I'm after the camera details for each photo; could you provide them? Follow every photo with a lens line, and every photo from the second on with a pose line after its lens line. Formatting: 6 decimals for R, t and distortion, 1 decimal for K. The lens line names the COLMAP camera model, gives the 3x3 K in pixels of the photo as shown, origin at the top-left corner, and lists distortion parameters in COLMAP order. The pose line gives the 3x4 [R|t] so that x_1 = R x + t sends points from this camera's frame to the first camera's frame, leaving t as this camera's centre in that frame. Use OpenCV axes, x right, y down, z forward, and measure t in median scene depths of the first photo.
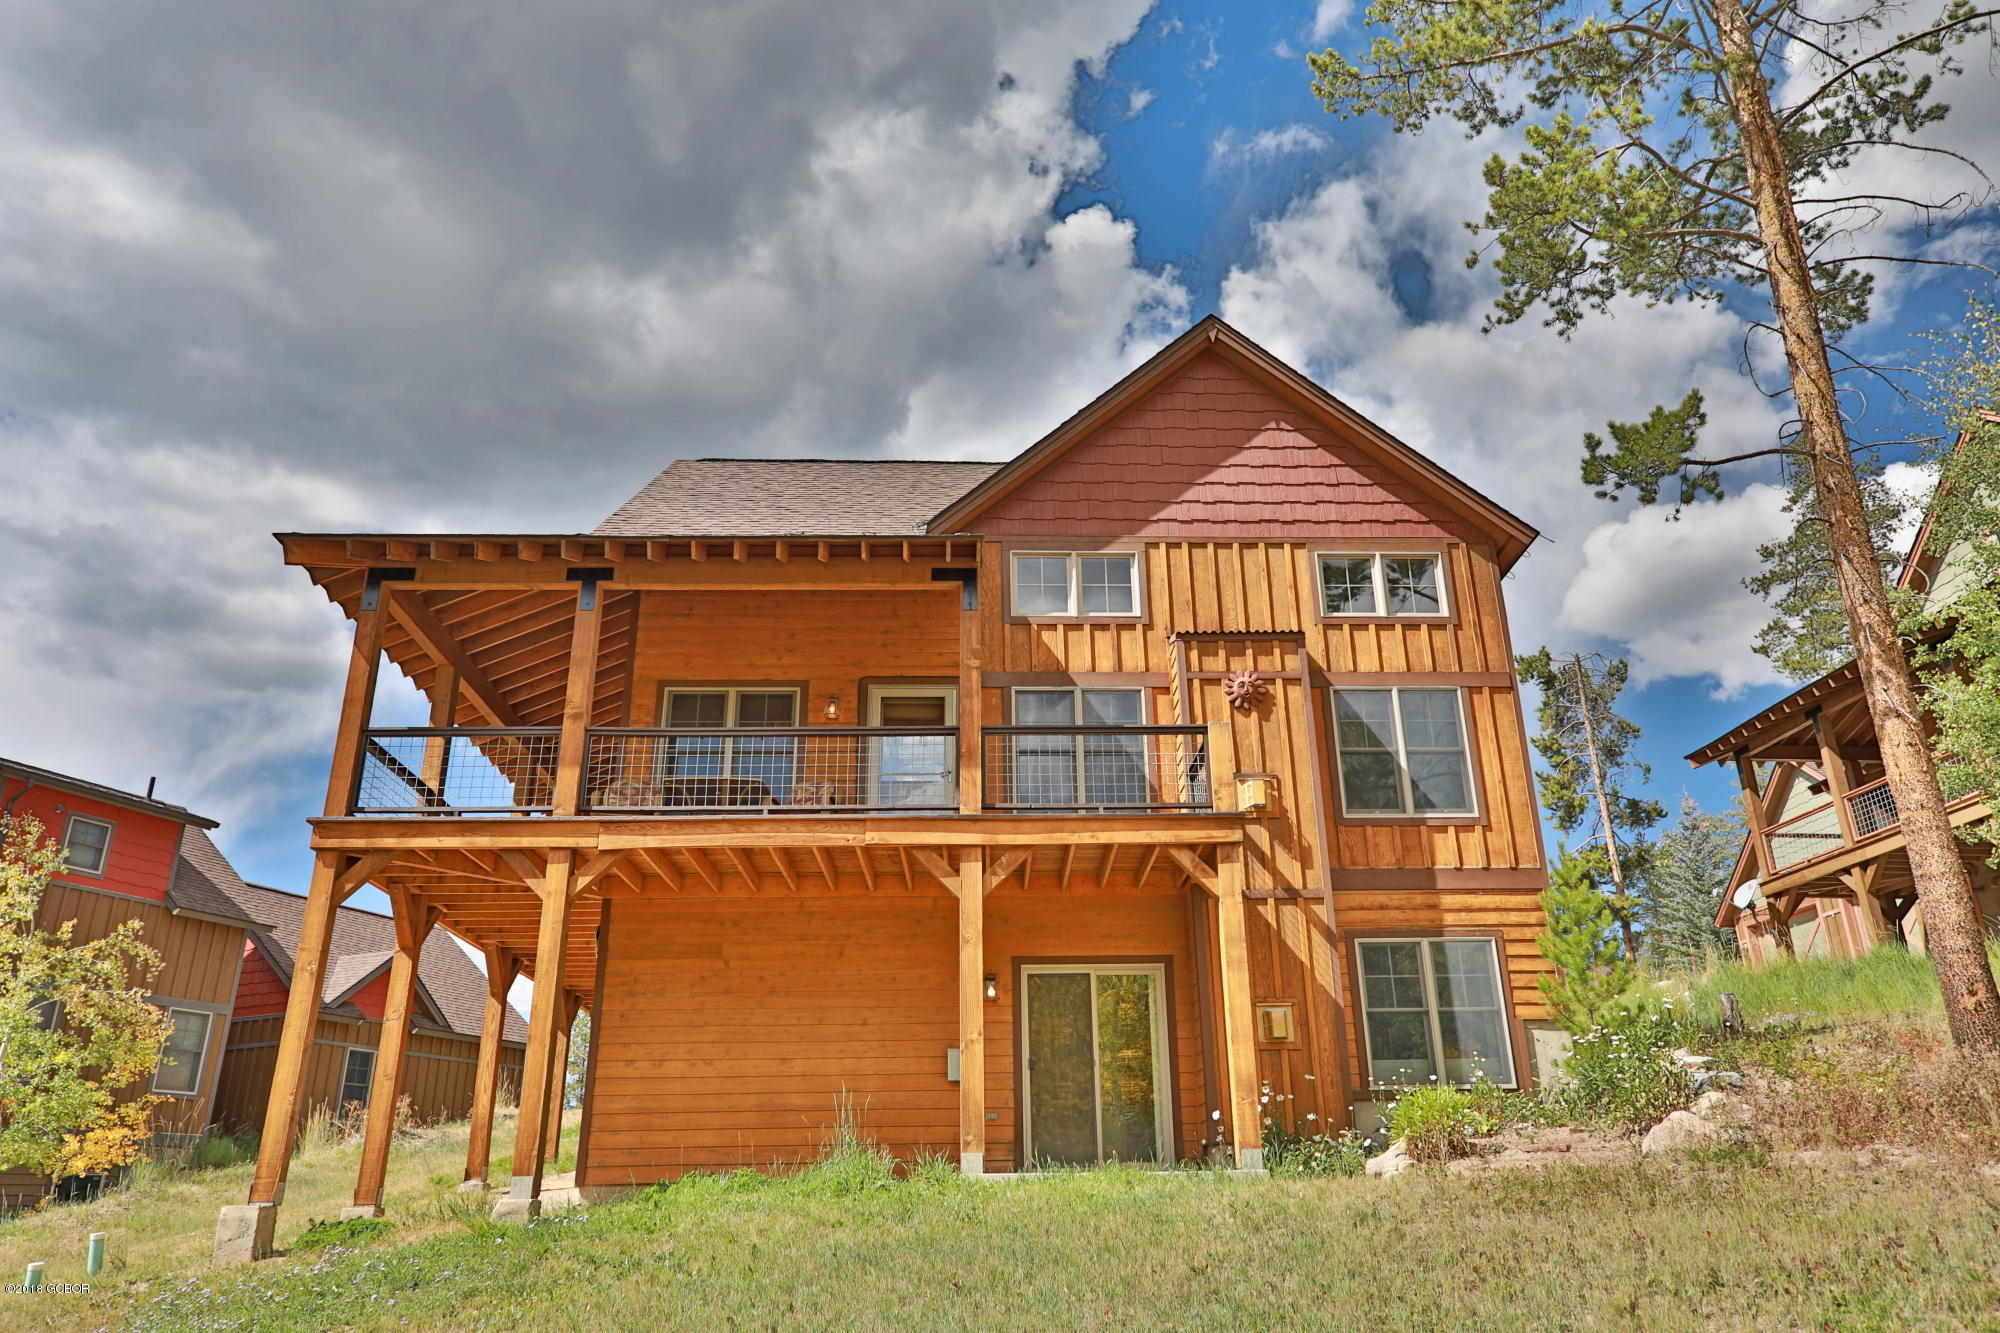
lens RADIAL K [[1378.3, 0, 999.6], [0, 1378.3, 666.7], [0, 0, 1]] dist [0.010253, 0.001662]
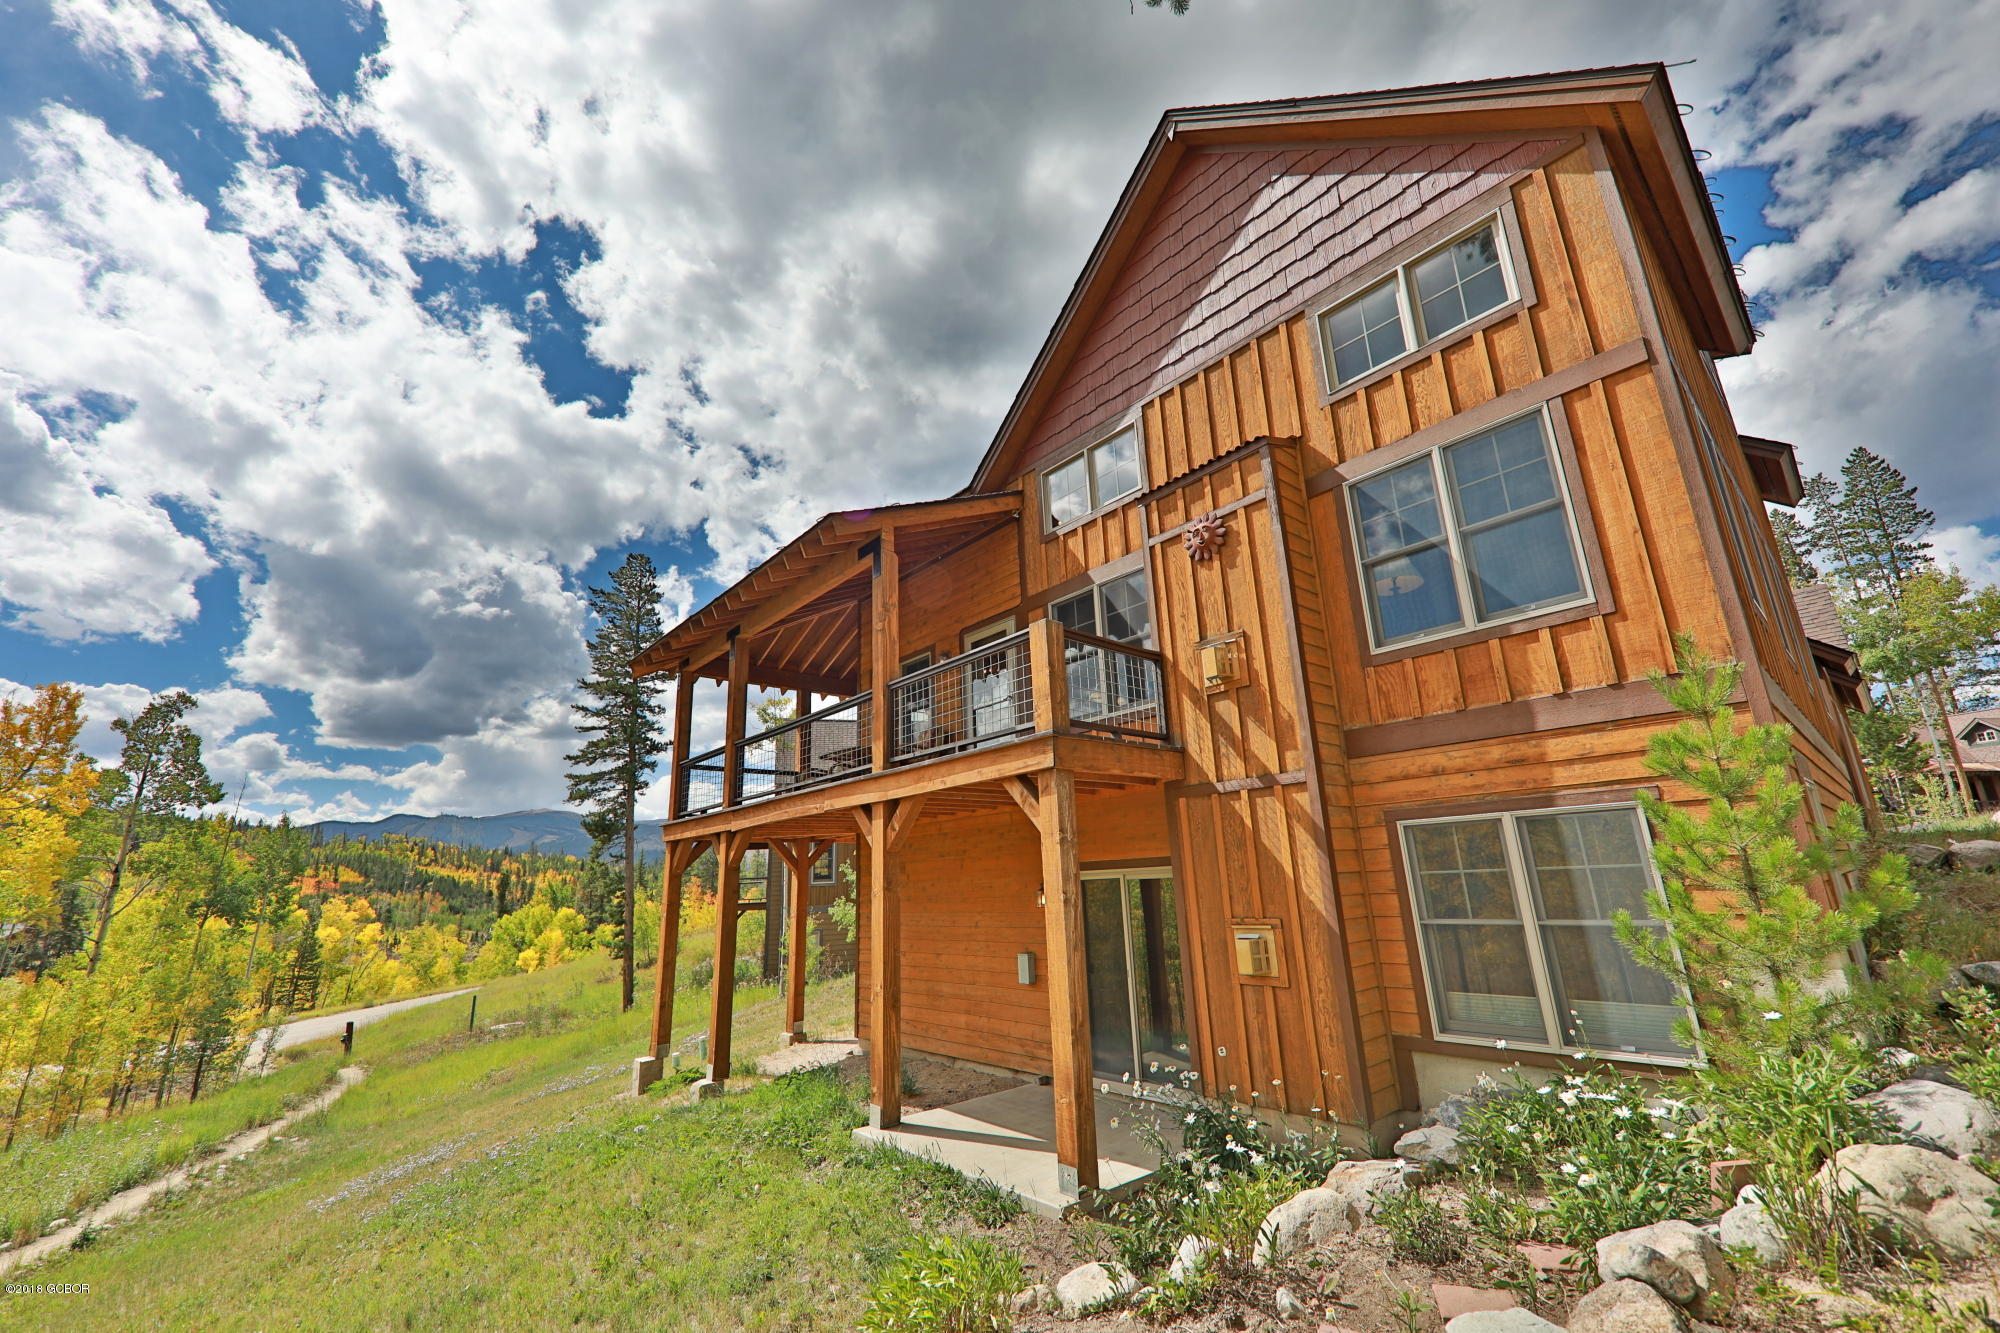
lens RADIAL K [[779.4, 0, 1004.2], [0, 779.4, 667.6], [0, 0, 1]] dist [0.018371, 0.000103]
pose [[0.640584, -0.216709, -0.736675, 0.438888], [0.319038, 0.947741, -0.001377, 0.054375], [0.698475, -0.234145, 0.676246, 0.587166]]
